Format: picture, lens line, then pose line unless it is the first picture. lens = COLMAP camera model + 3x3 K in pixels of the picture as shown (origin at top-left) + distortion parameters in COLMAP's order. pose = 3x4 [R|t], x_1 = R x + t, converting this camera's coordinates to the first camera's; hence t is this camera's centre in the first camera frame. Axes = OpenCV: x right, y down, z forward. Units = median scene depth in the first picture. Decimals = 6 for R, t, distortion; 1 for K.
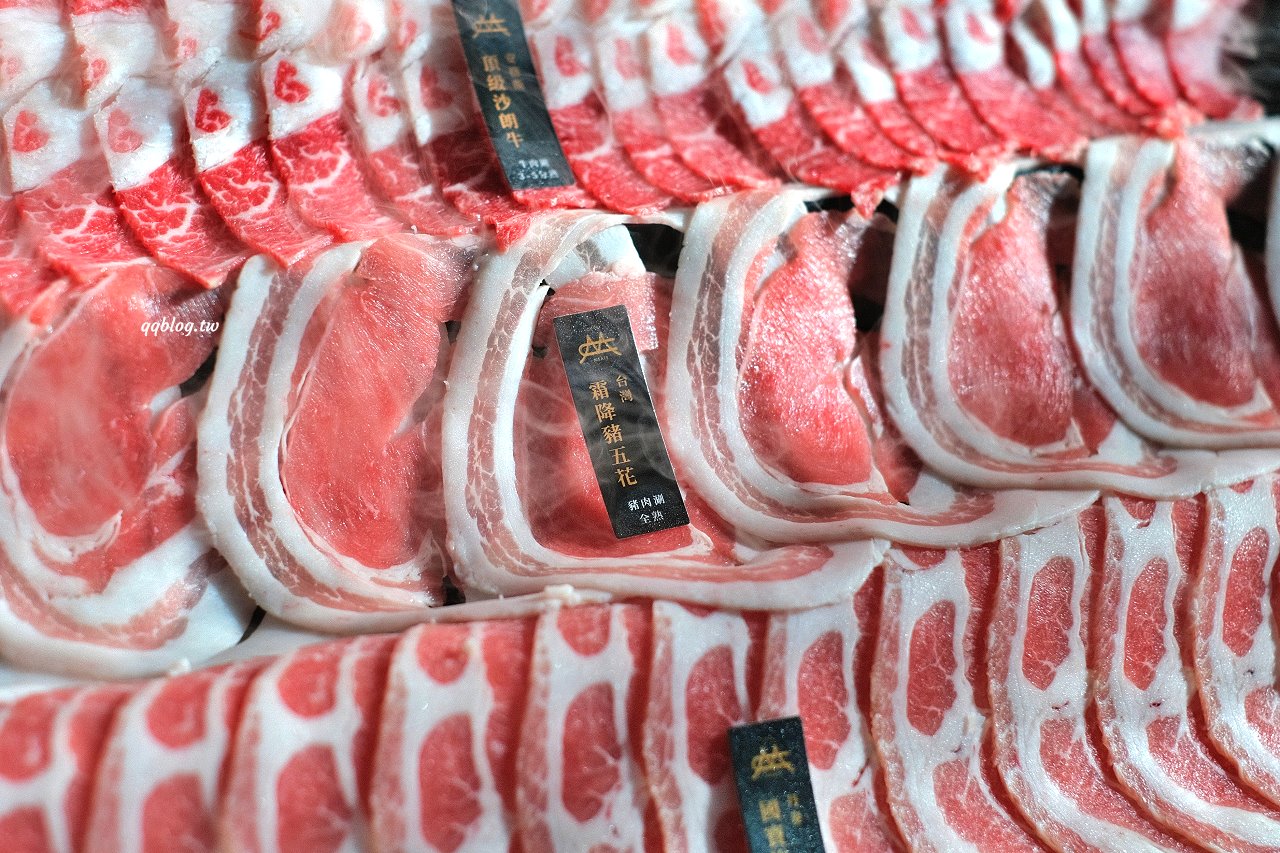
lens RADIAL K [[2684.1, 0, 640.0], [0, 2684.1, 426.5], [0, 0, 1]] dist [-0.085557, -0.149512]
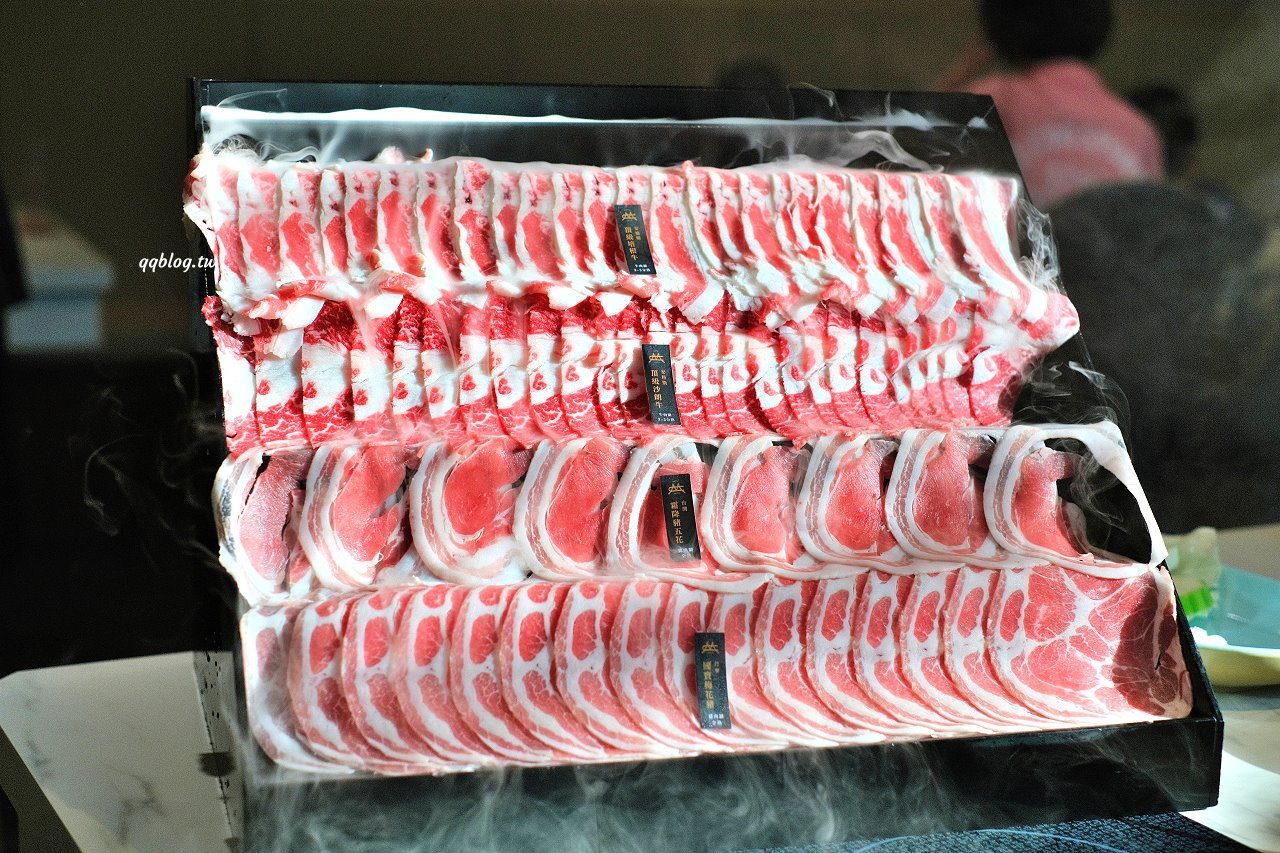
lens RADIAL K [[2655.8, 0, 537.3], [0, 2655.8, 424.6], [0, 0, 1]] dist [-0.067121, -0.153773]
pose [[0.969431, 0.099918, -0.224100, 0.426914], [-0.119383, 0.990009, -0.075028, 0.118025], [0.214364, 0.099488, 0.971674, -1.523192]]
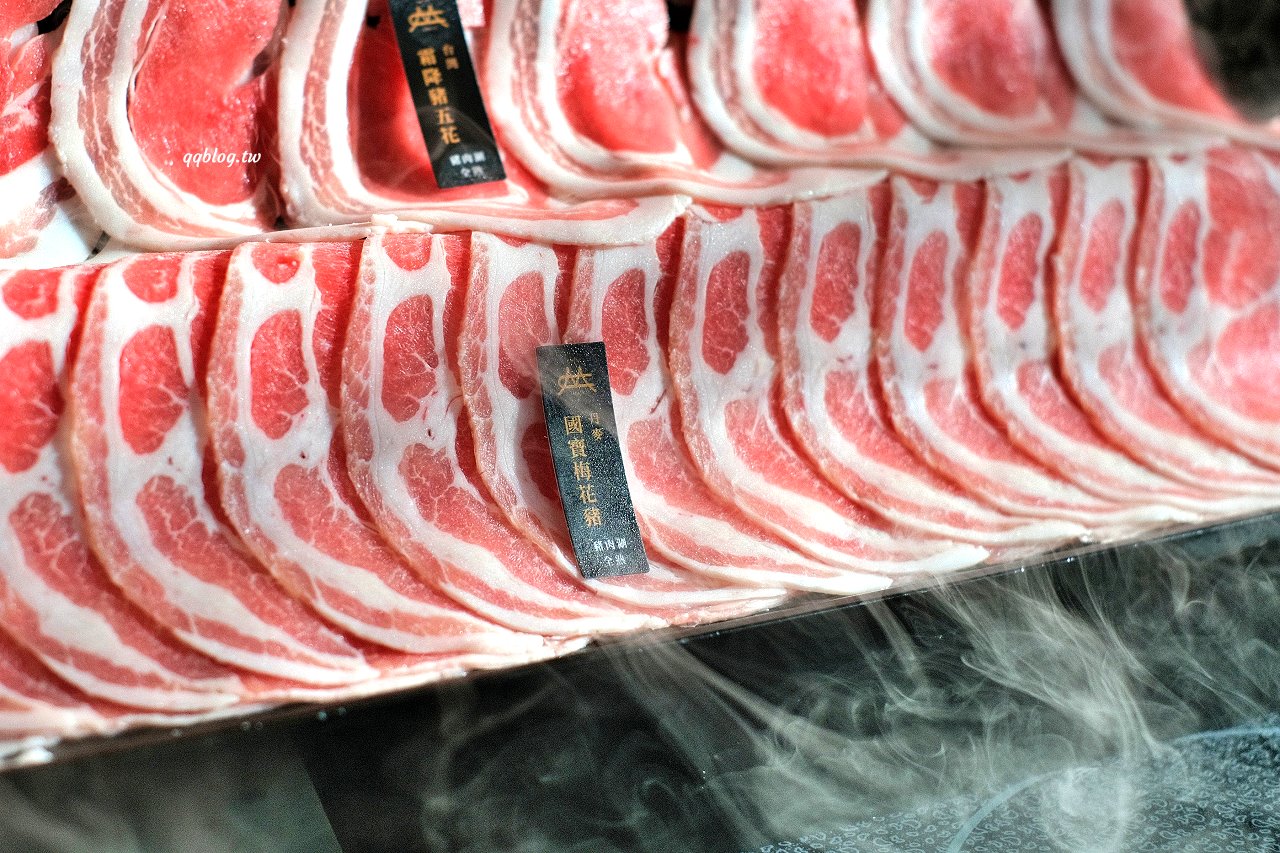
lens RADIAL K [[2879.4, 0, 640.0], [0, 2879.4, 426.5], [0, 0, 1]] dist [-0.066120, -0.395541]
pose [[0.997546, 0.029774, 0.063361, 0.001509], [-0.029361, 0.999541, -0.007434, 0.144469], [-0.063554, 0.005555, 0.997963, -0.158906]]
